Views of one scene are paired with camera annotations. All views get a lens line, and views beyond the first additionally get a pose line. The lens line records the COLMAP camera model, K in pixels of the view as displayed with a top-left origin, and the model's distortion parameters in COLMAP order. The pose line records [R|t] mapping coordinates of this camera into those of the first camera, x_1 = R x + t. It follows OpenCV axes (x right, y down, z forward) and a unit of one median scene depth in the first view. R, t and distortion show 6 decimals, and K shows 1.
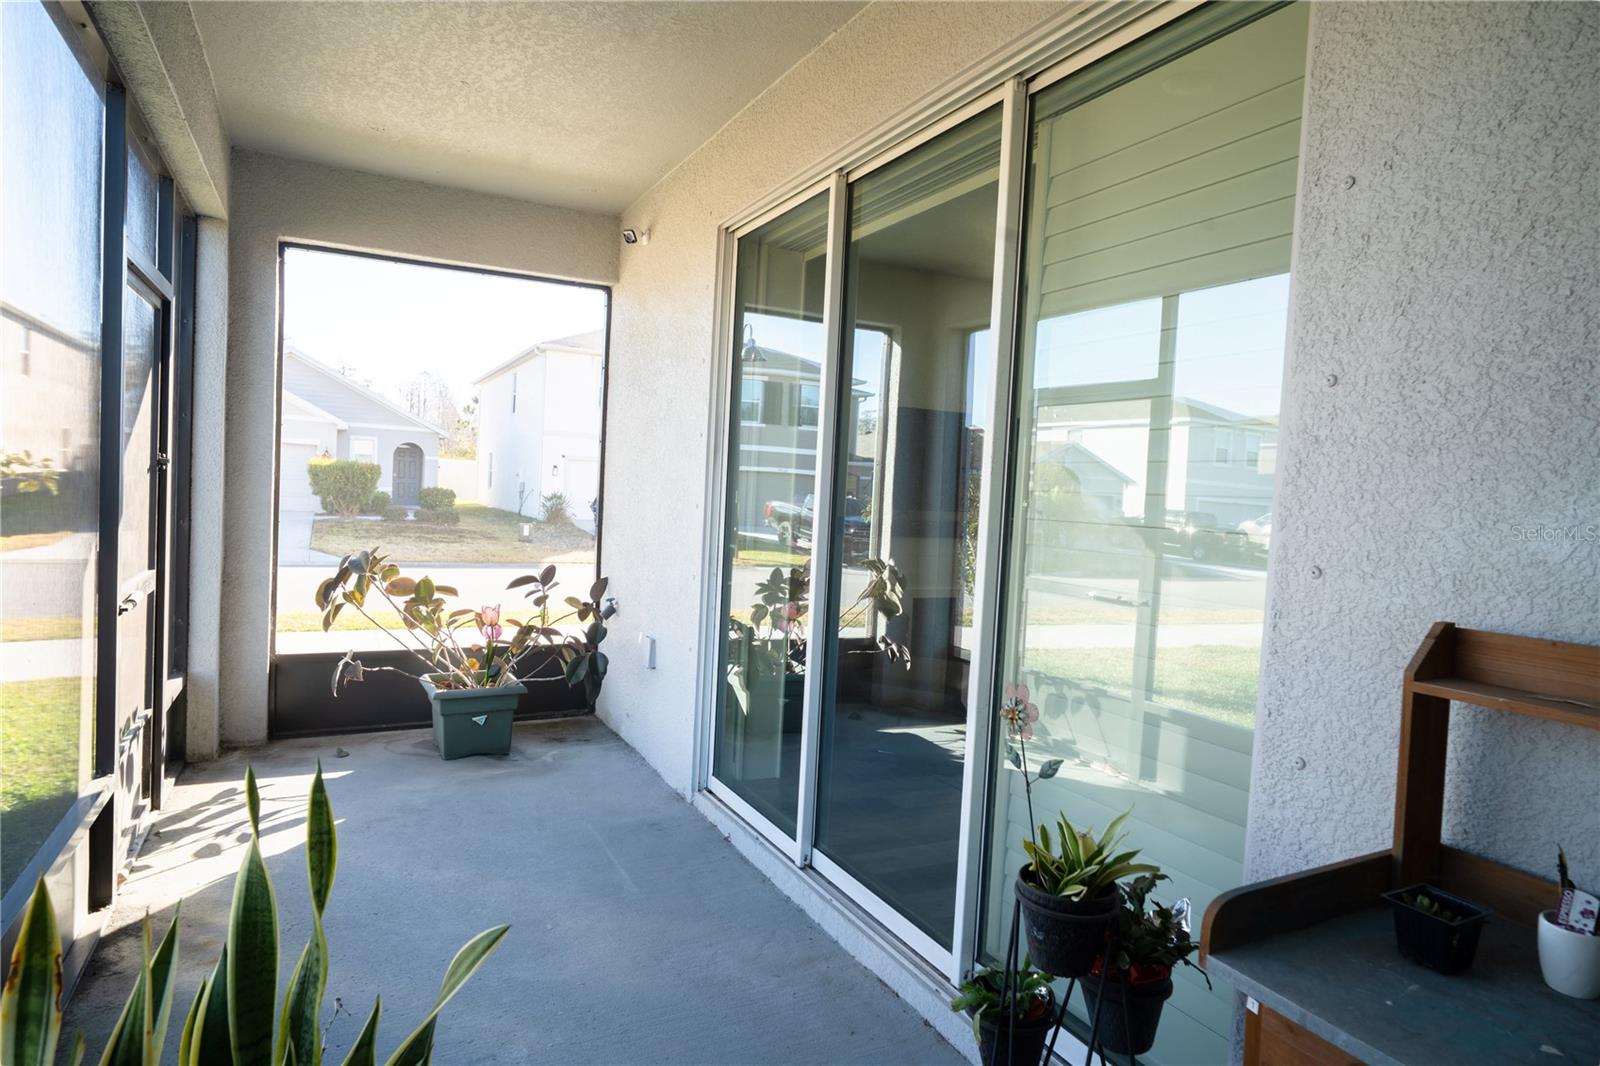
lens RADIAL K [[936.8, 0, 795.4], [0, 936.8, 538.5], [0, 0, 1]] dist [-0.002136, 0.003155]
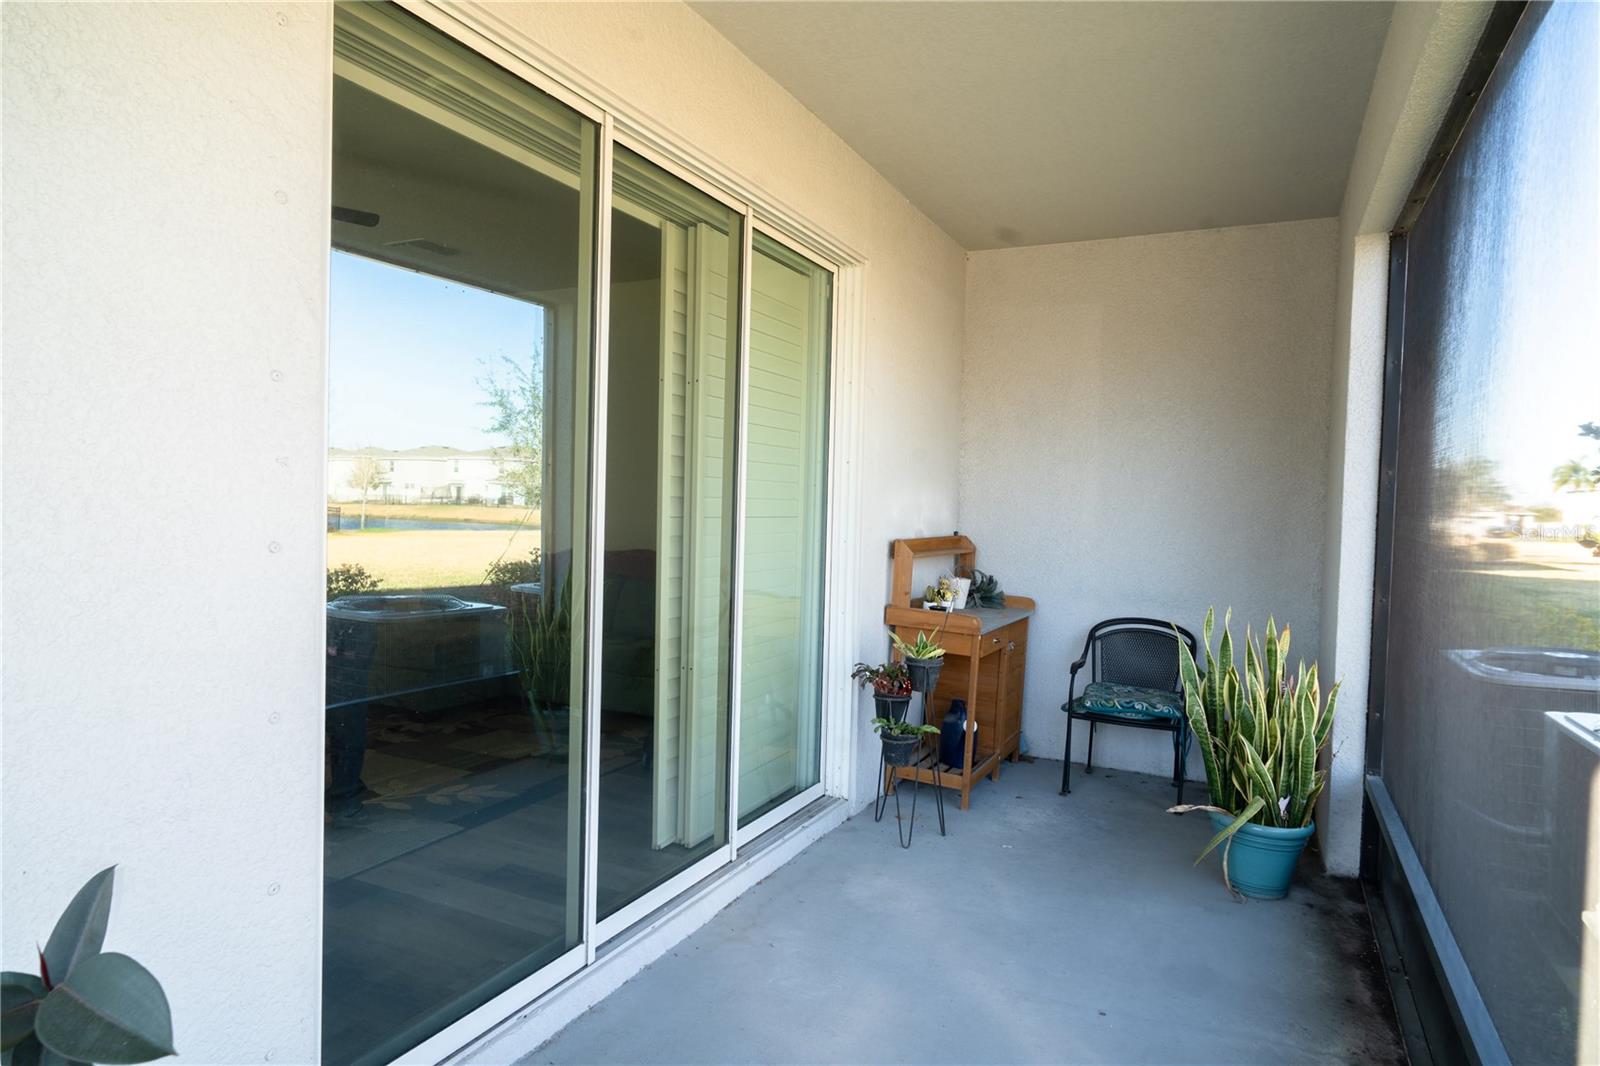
lens RADIAL K [[936.8, 0, 795.4], [0, 936.8, 538.5], [0, 0, 1]] dist [-0.002136, 0.003155]
pose [[-0.606649, -0.087990, 0.790085, -0.770932], [-0.015222, 0.994959, 0.099118, -0.108100], [-0.794824, 0.048103, -0.604931, 1.438676]]
